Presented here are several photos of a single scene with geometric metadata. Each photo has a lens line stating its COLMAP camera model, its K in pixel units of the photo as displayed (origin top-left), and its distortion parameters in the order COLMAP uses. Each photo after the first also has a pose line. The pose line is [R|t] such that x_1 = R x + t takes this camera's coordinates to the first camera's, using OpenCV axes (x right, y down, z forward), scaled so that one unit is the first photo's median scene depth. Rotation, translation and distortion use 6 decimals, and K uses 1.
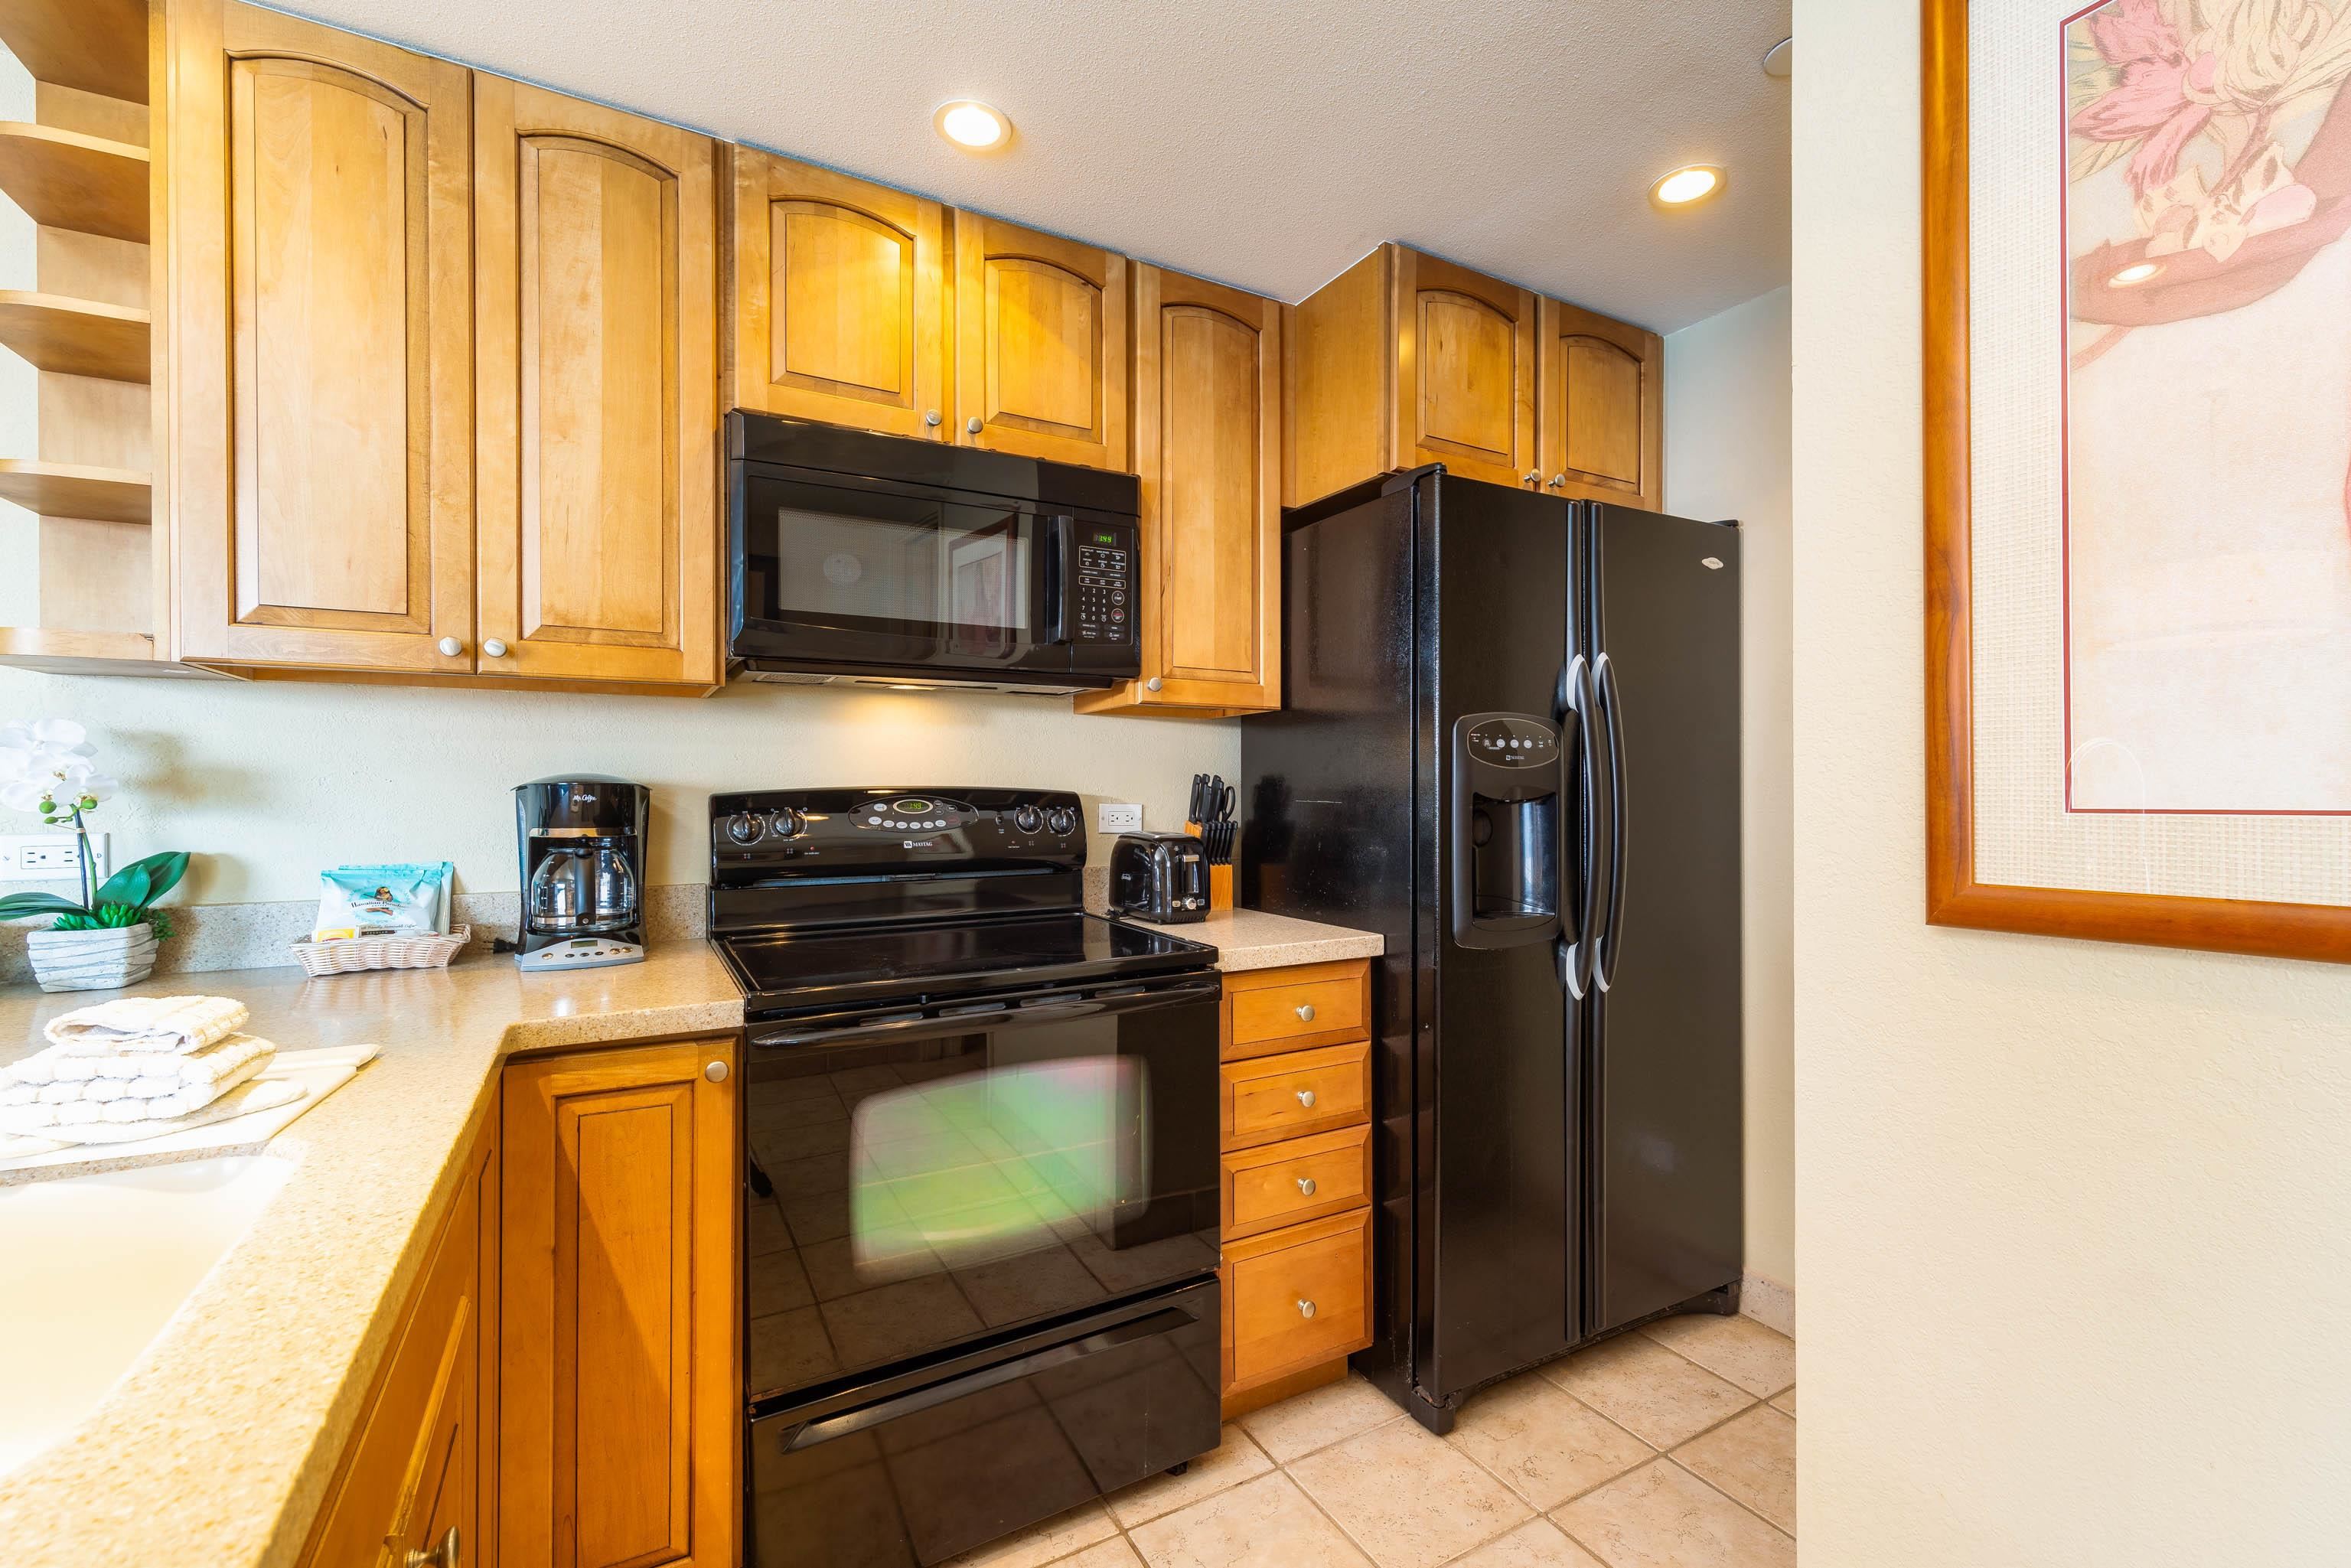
lens RADIAL K [[1008.4, 0, 1175.5], [0, 1008.4, 784.0], [0, 0, 1]] dist [-0.000658, 0.000153]
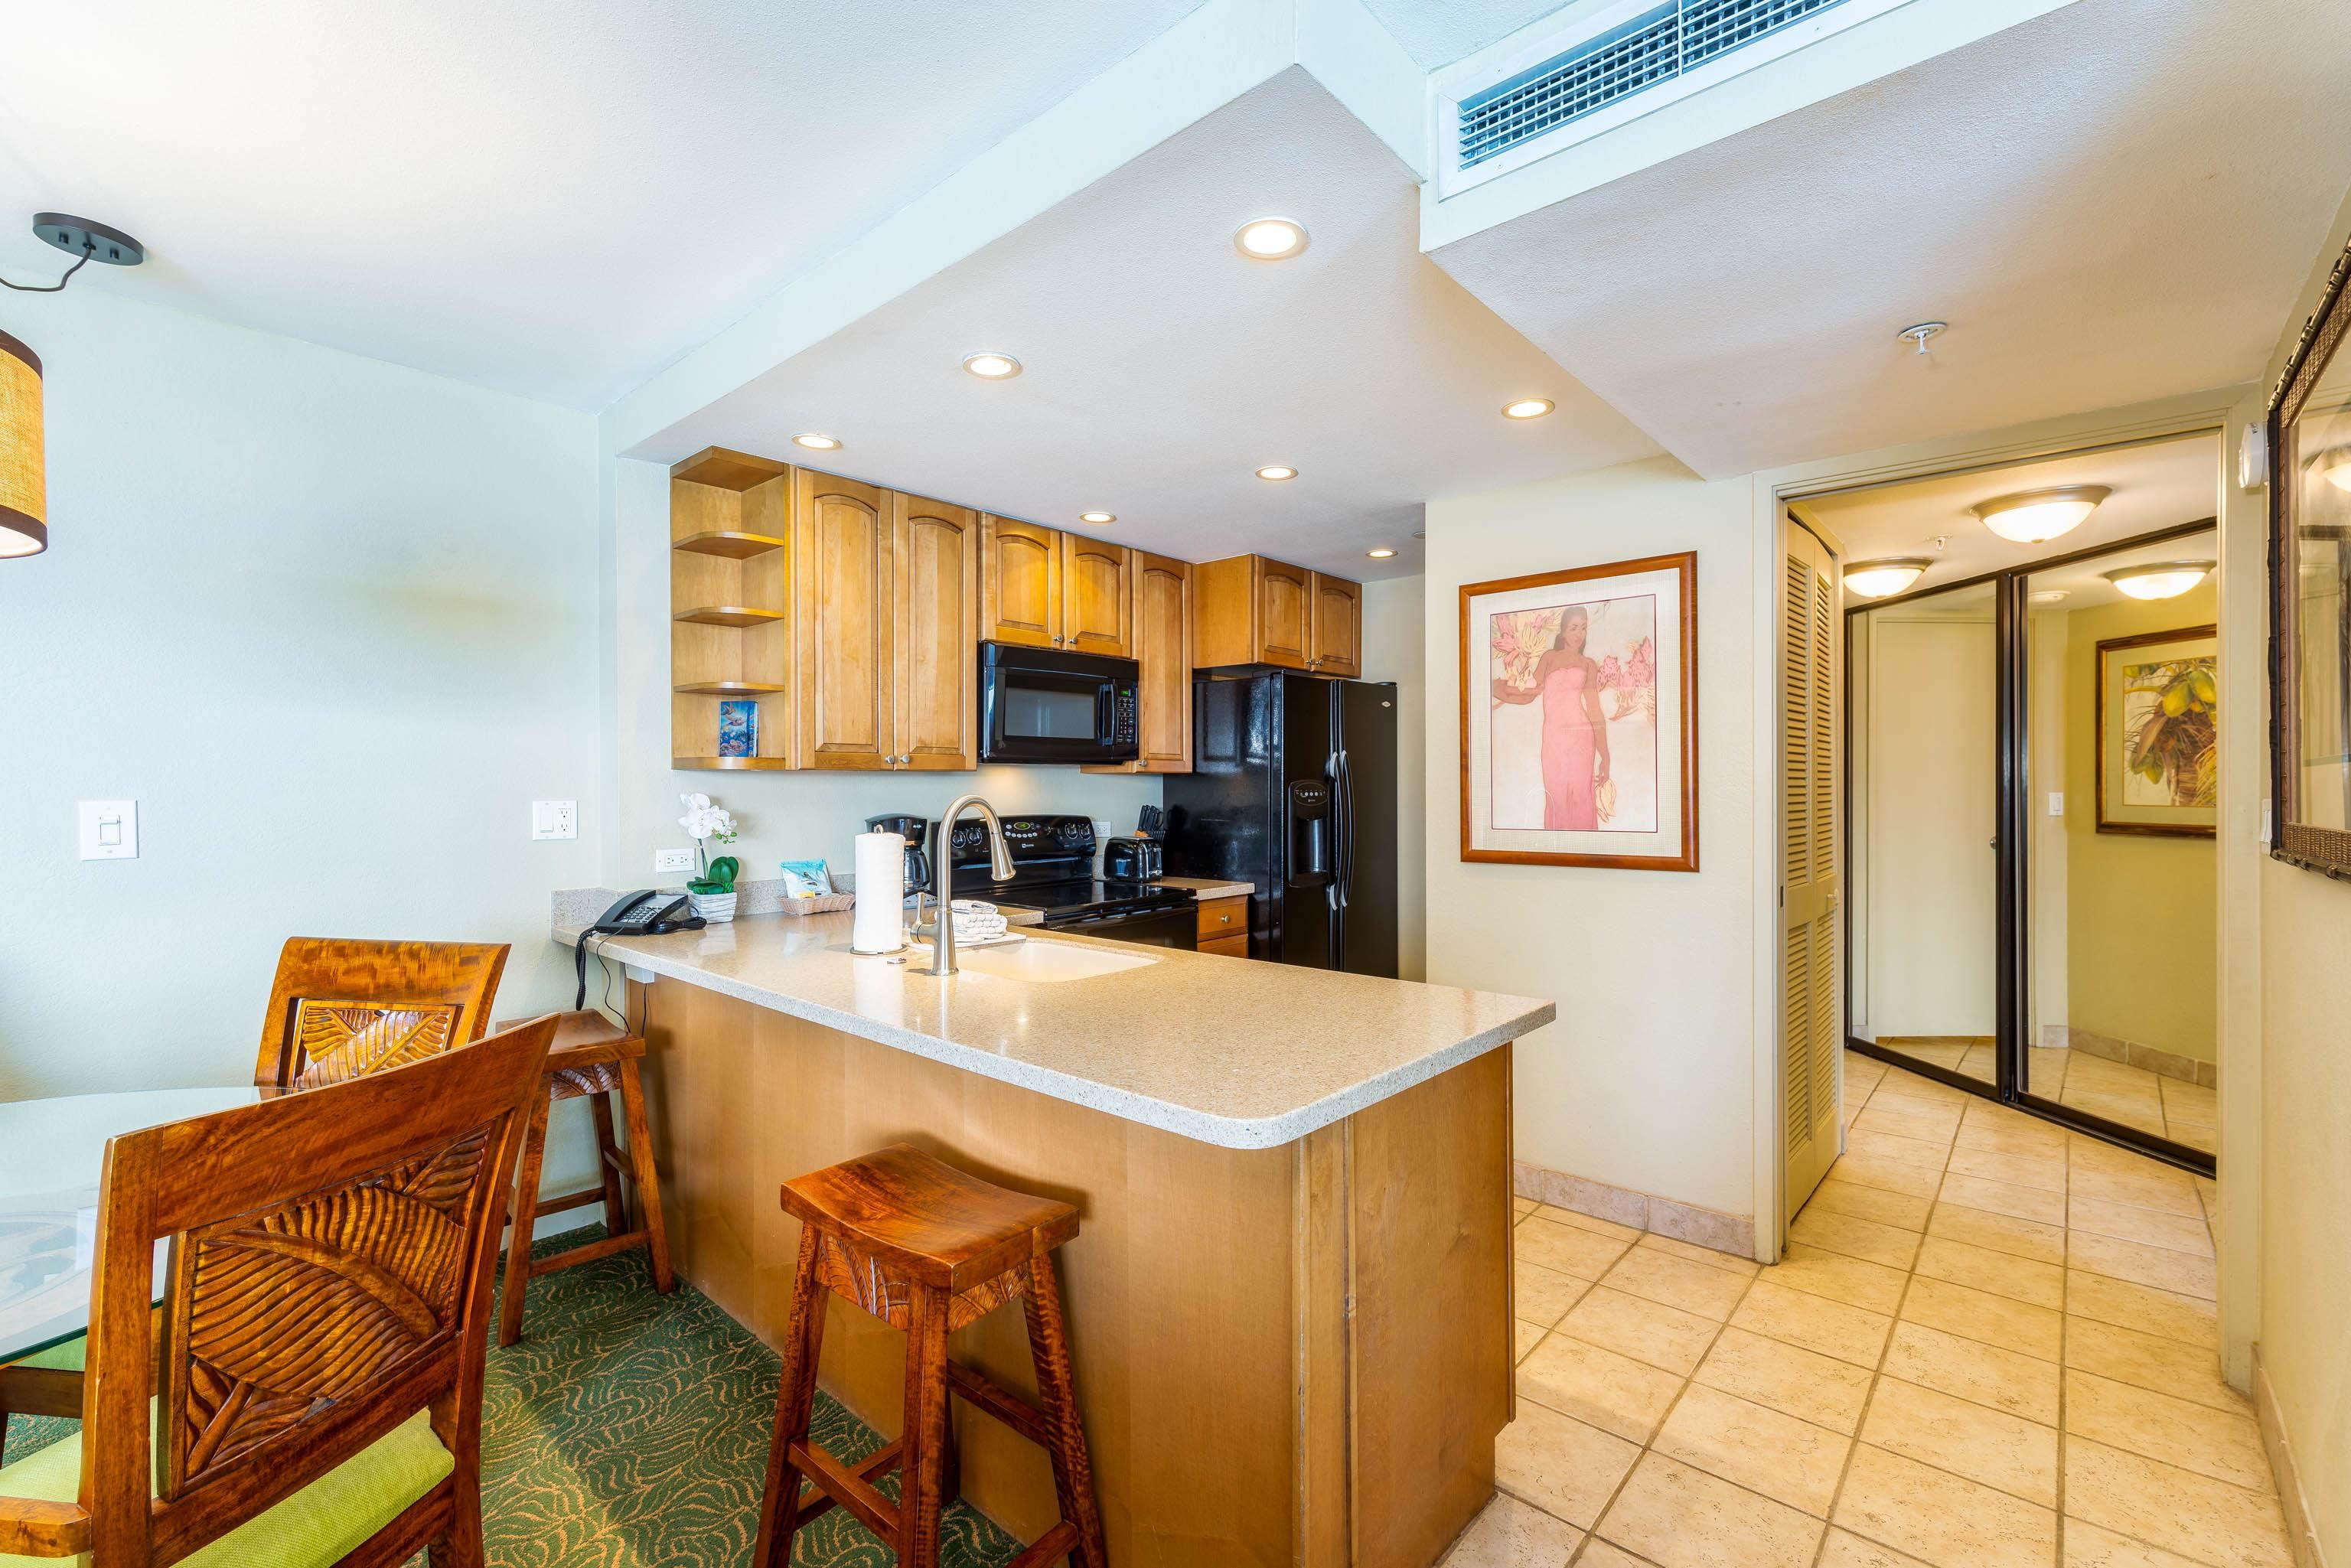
lens RADIAL K [[1008.4, 0, 1175.5], [0, 1008.4, 784.0], [0, 0, 1]] dist [-0.000658, 0.000153]
pose [[0.946310, -0.001491, 0.323257, -0.619790], [-0.000177, 0.999987, 0.005132, -0.069227], [-0.323260, -0.004914, 0.946297, -0.936060]]
